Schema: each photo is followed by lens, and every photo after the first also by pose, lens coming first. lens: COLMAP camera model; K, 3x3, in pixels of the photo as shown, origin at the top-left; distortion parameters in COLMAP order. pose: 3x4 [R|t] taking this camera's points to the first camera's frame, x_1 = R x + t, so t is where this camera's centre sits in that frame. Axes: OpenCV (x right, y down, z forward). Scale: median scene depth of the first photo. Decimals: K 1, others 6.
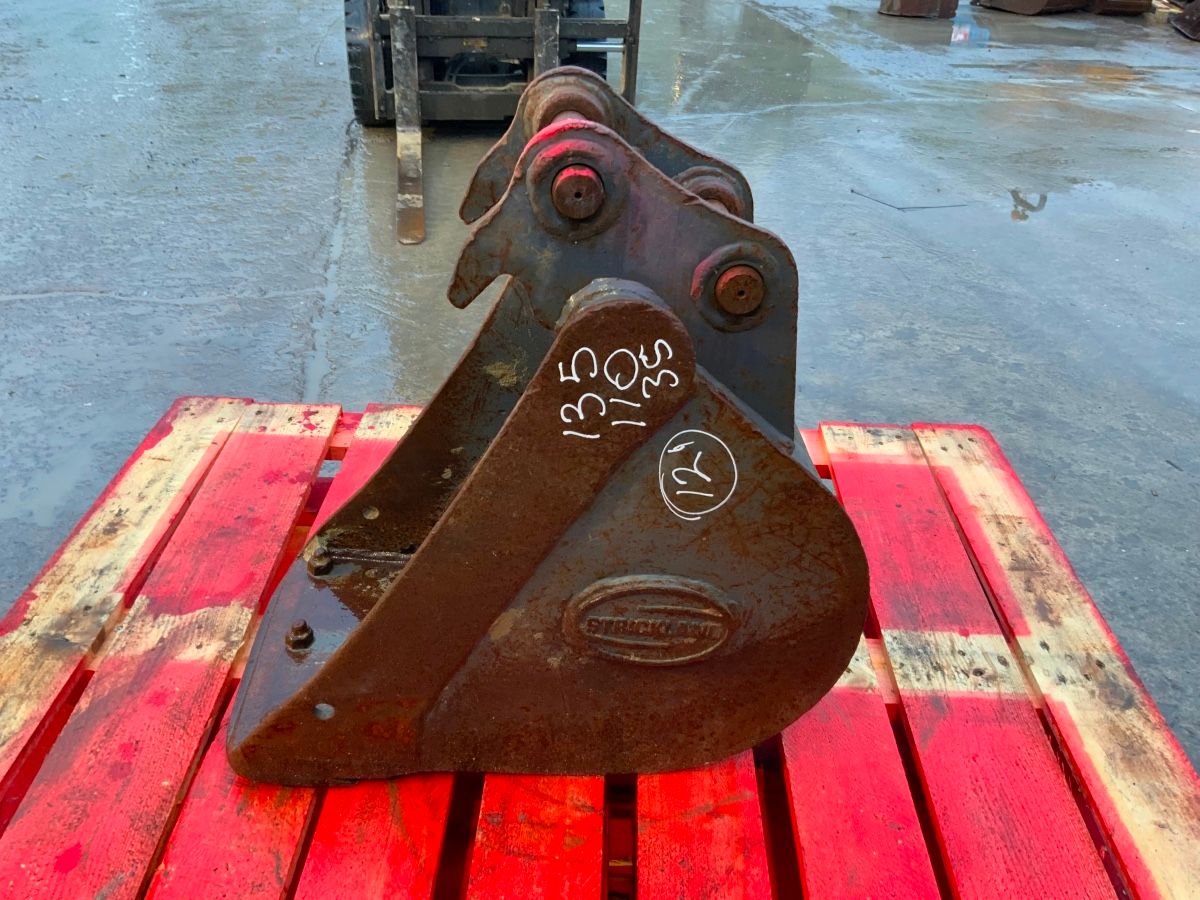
lens RADIAL K [[989.9, 0, 600.8], [0, 989.9, 454.7], [0, 0, 1]] dist [0.083463, -0.163612]
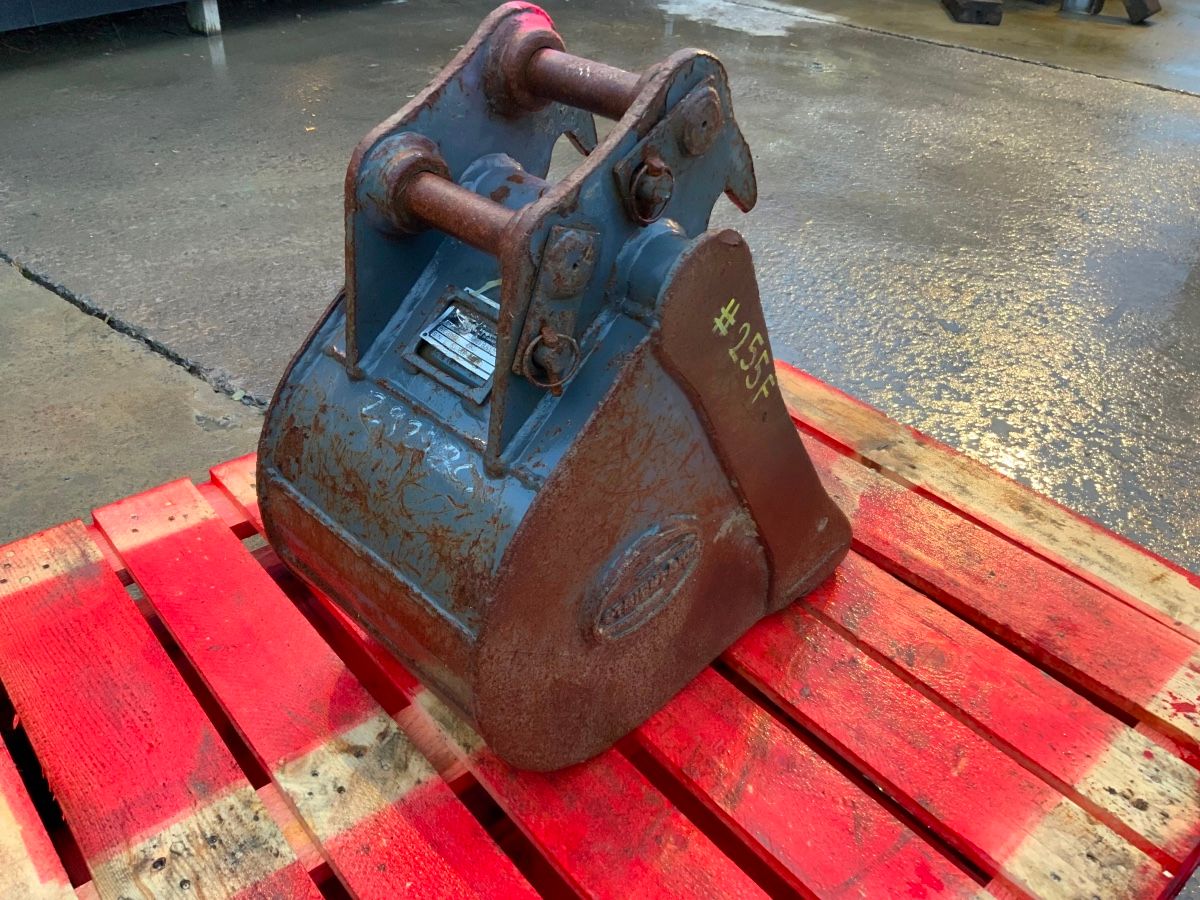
lens RADIAL K [[989.6, 0, 596.3], [0, 989.6, 455.1], [0, 0, 1]] dist [0.070390, -0.129747]
pose [[-0.736871, 0.328192, -0.591025, 0.462156], [-0.417410, 0.466829, 0.779640, -0.624541], [0.531780, 0.821195, -0.207002, 1.042382]]
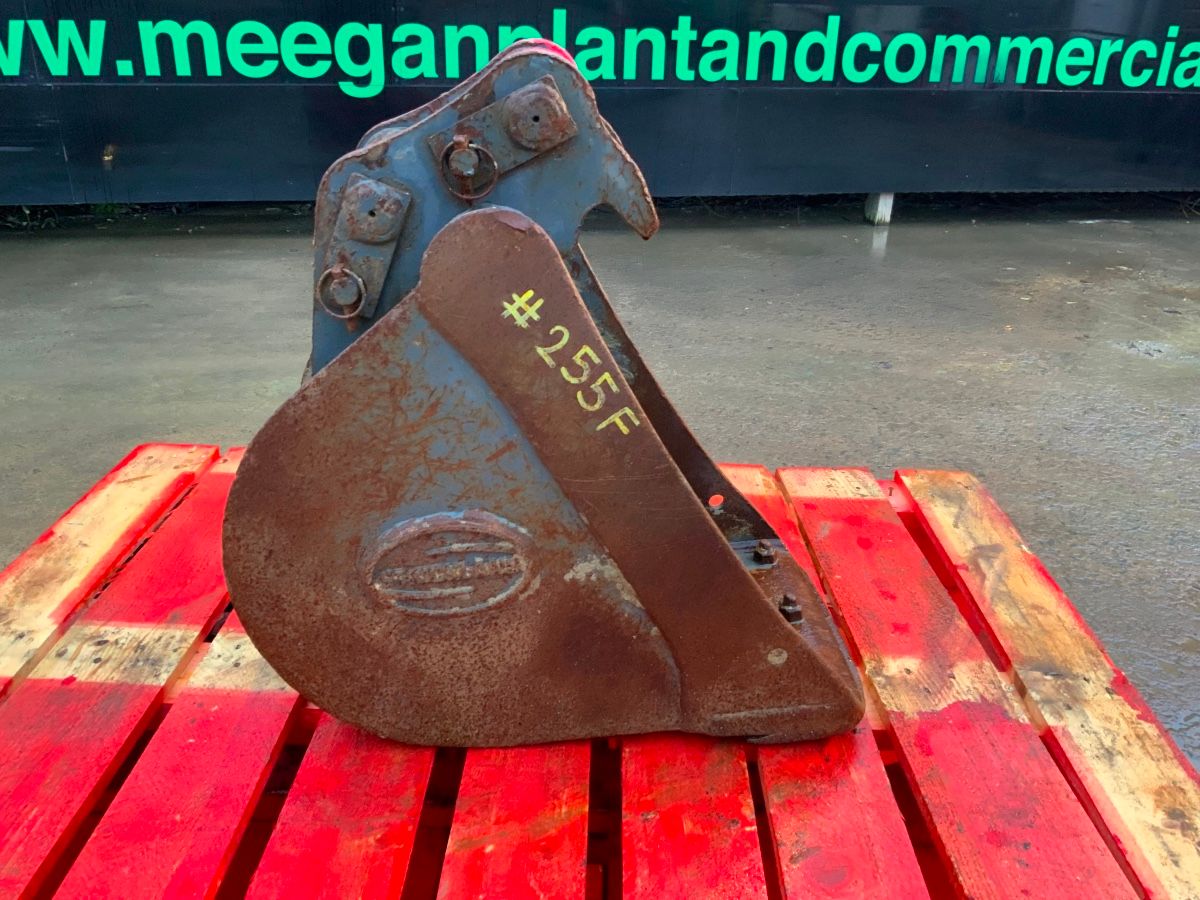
lens RADIAL K [[989.9, 0, 600.8], [0, 989.9, 454.7], [0, 0, 1]] dist [0.083463, -0.163612]
pose [[-0.997920, -0.053842, -0.035439, -0.056731], [-0.059162, 0.546833, 0.835149, -0.691671], [-0.025587, 0.835509, -0.548881, 1.321581]]
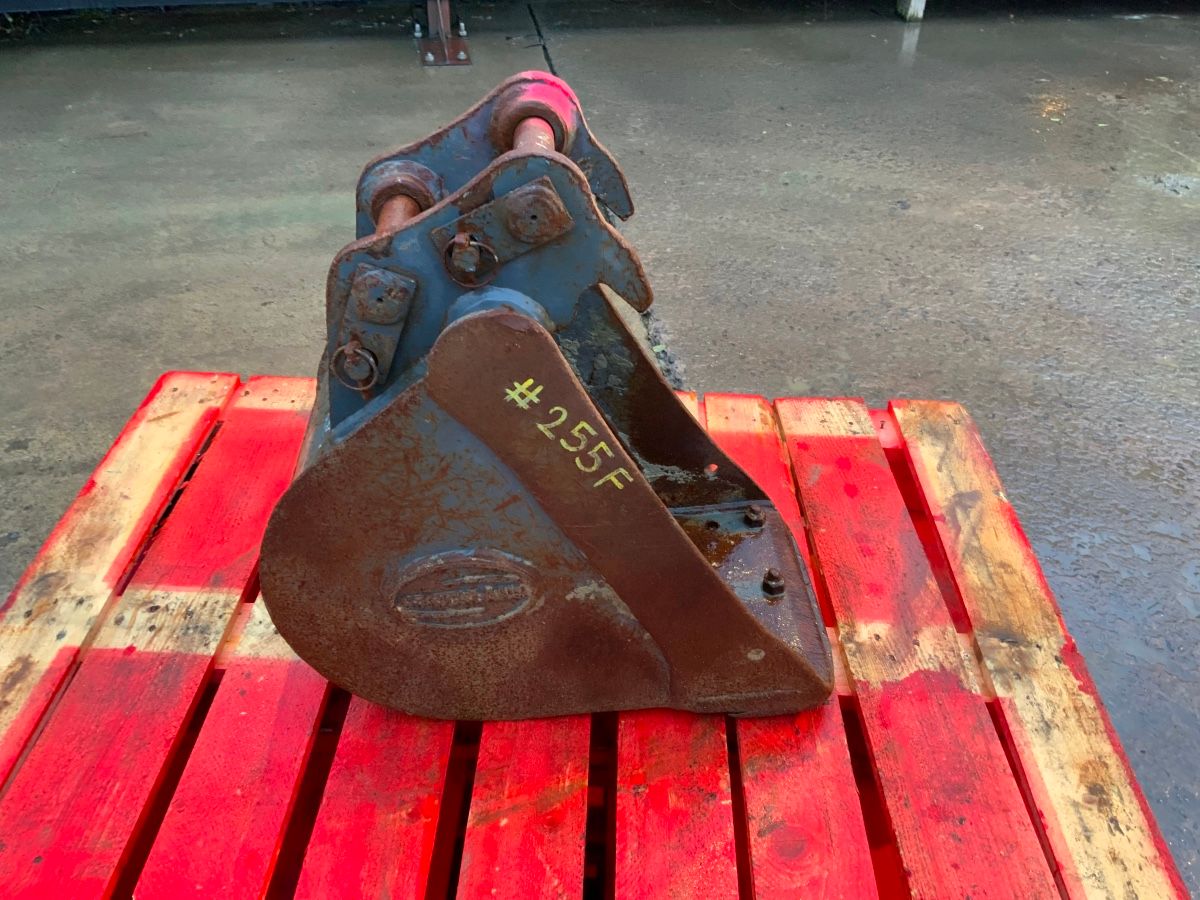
lens RADIAL K [[989.9, 0, 600.8], [0, 989.9, 454.7], [0, 0, 1]] dist [0.083463, -0.163612]
pose [[-0.998234, -0.049317, -0.033117, -0.056434], [-0.048175, 0.345874, 0.937043, -0.842282], [-0.034758, 0.936984, -0.347639, 1.163194]]
